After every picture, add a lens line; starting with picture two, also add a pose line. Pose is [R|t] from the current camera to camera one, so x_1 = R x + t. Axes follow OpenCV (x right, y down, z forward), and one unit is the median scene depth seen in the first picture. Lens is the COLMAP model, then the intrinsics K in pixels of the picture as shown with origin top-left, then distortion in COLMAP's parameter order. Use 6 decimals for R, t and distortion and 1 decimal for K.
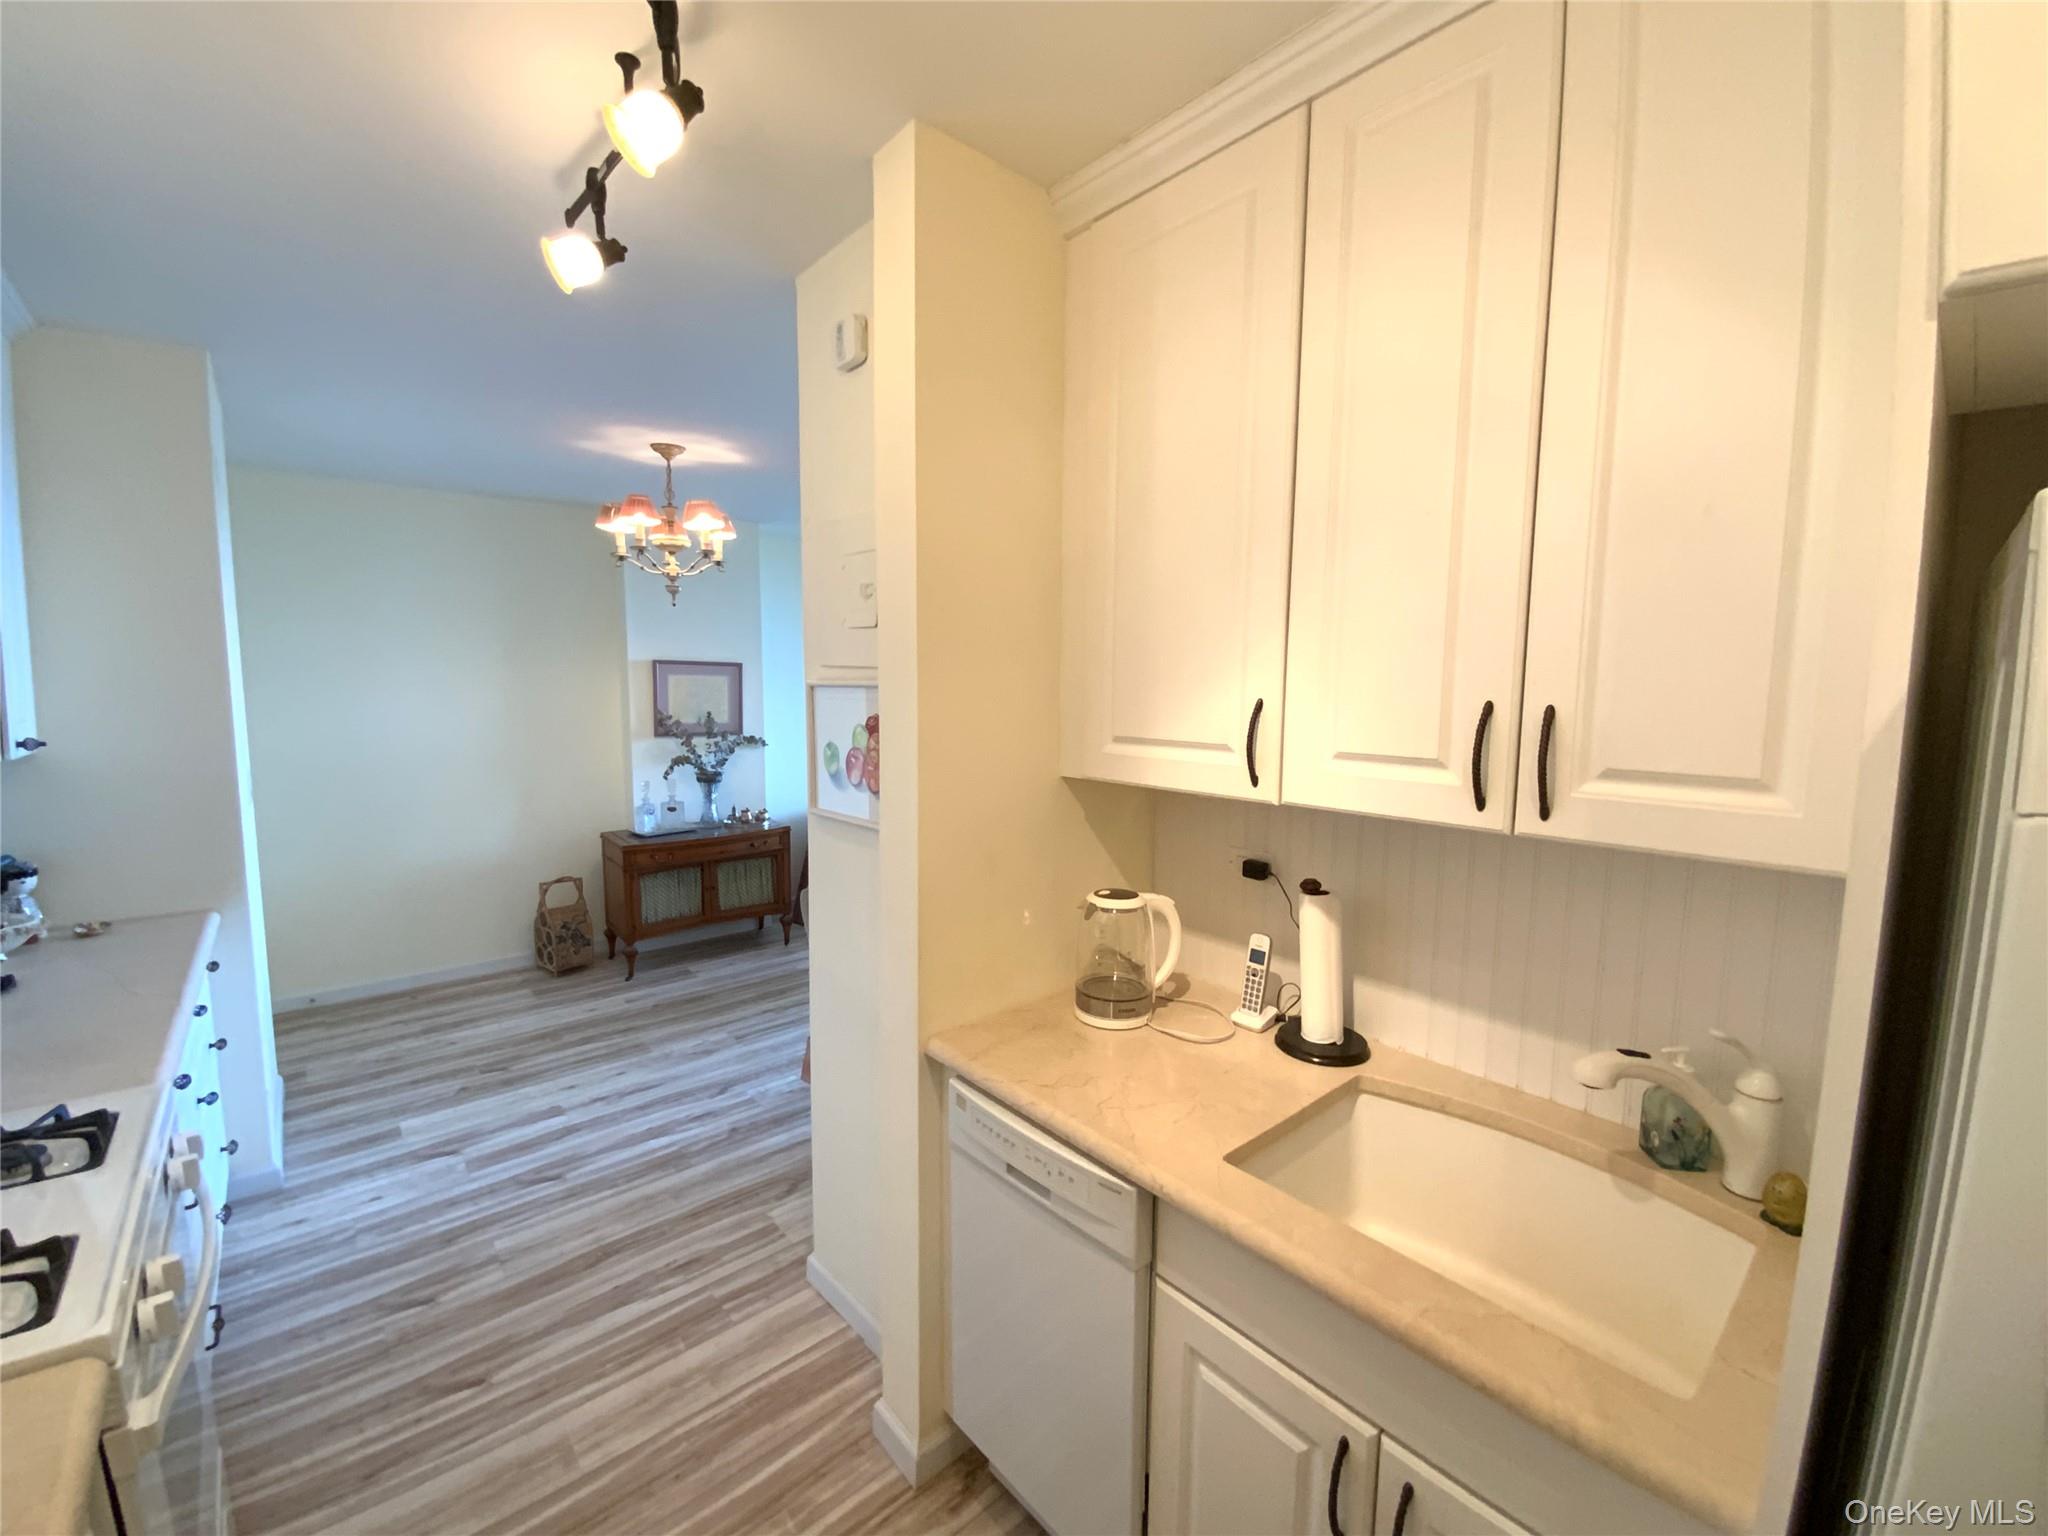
lens RADIAL K [[829.2, 0, 1029.9], [0, 829.2, 771.0], [0, 0, 1]] dist [0.002759, -0.009043]
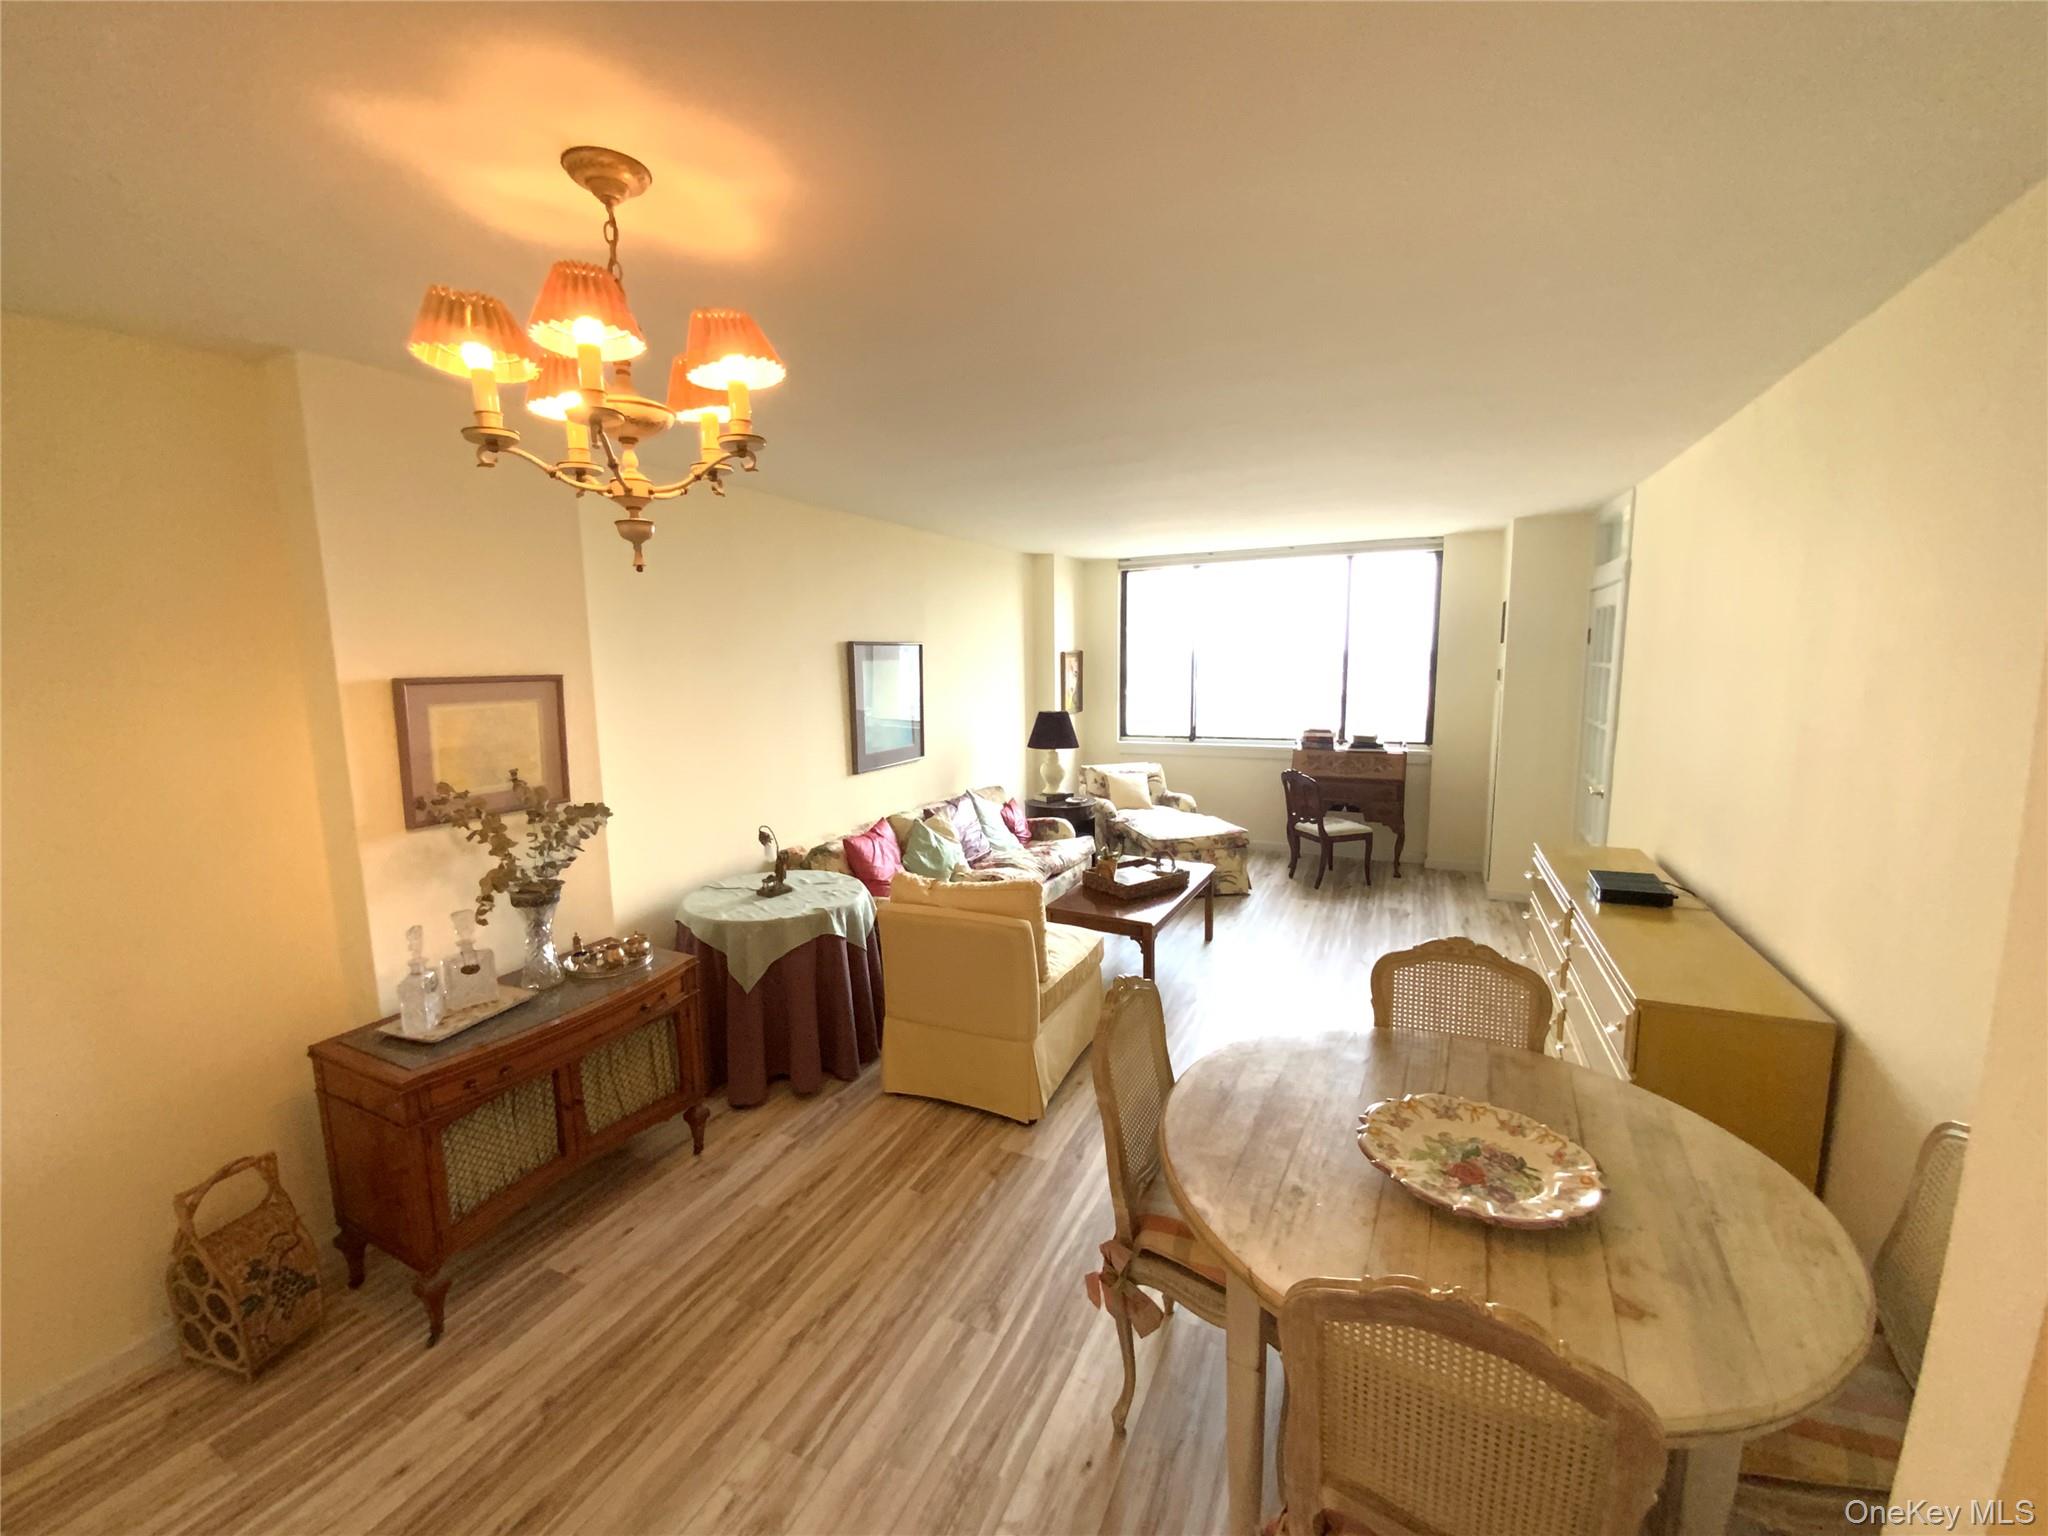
lens RADIAL K [[829.2, 0, 1024.0], [0, 829.2, 766.2], [0, 0, 1]] dist [0.002759, -0.009043]
pose [[0.916124, -0.080471, 0.392736, -0.432541], [0.069341, 0.996689, 0.042471, -0.107968], [-0.394853, -0.011676, 0.918670, 0.552172]]
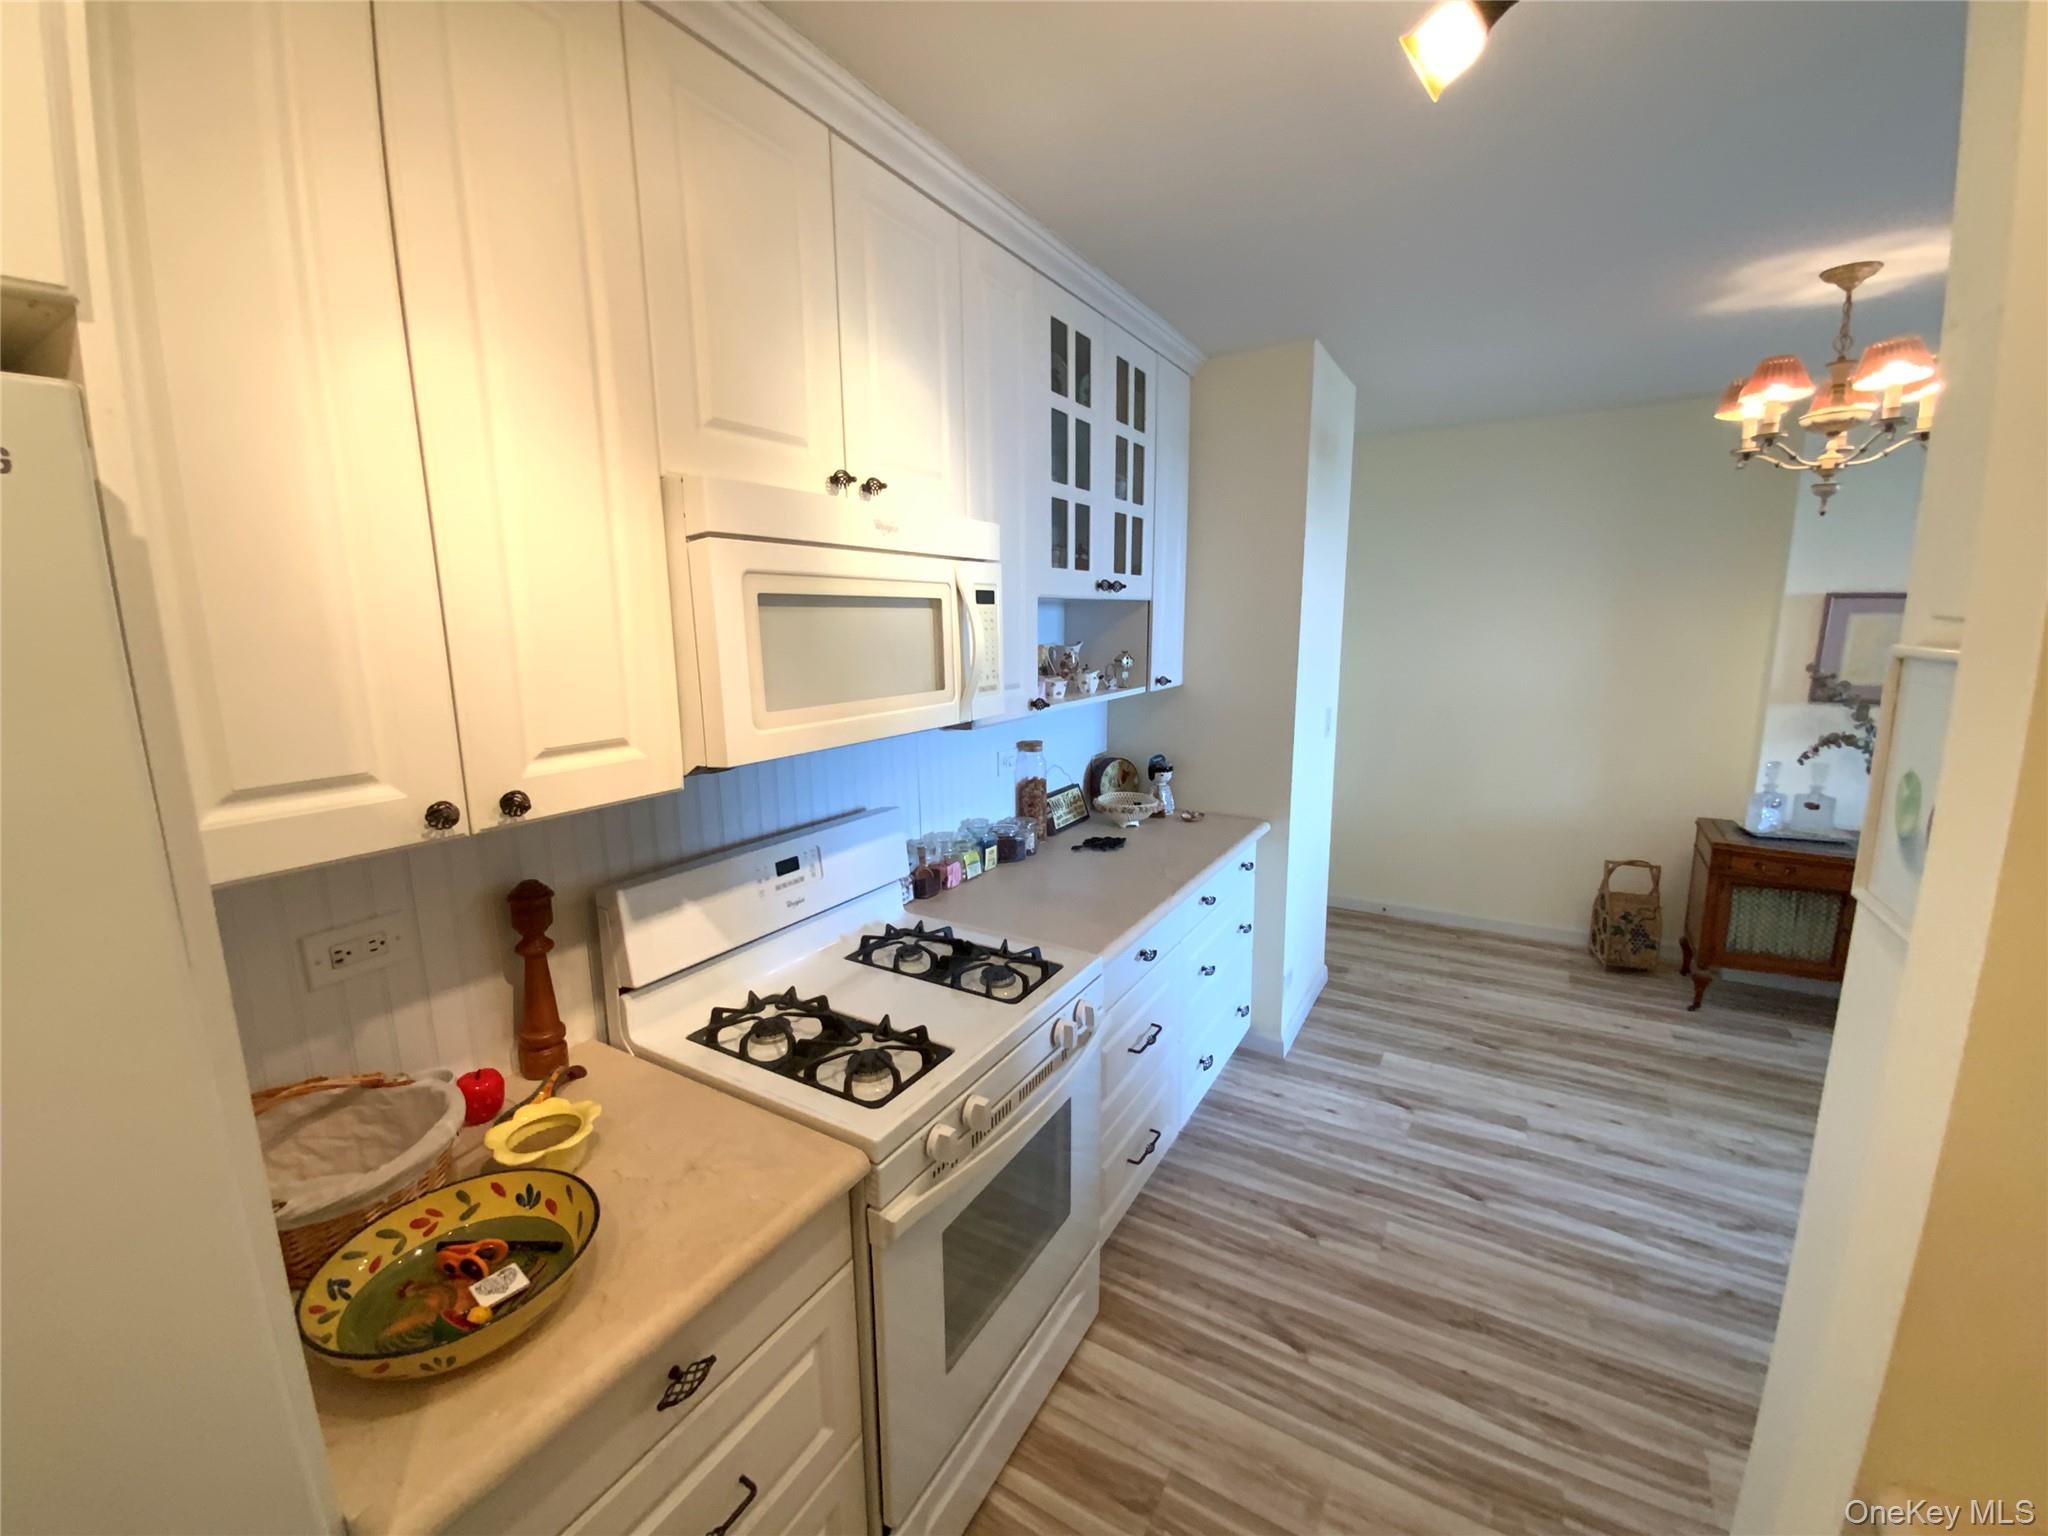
lens RADIAL K [[829.2, 0, 1018.6], [0, 829.2, 766.0], [0, 0, 1]] dist [0.002759, -0.009043]
pose [[0.296464, 0.153960, -0.942553, 0.036570], [-0.086438, 0.987196, 0.134065, -0.032787], [0.951124, 0.041727, 0.305976, 0.192788]]
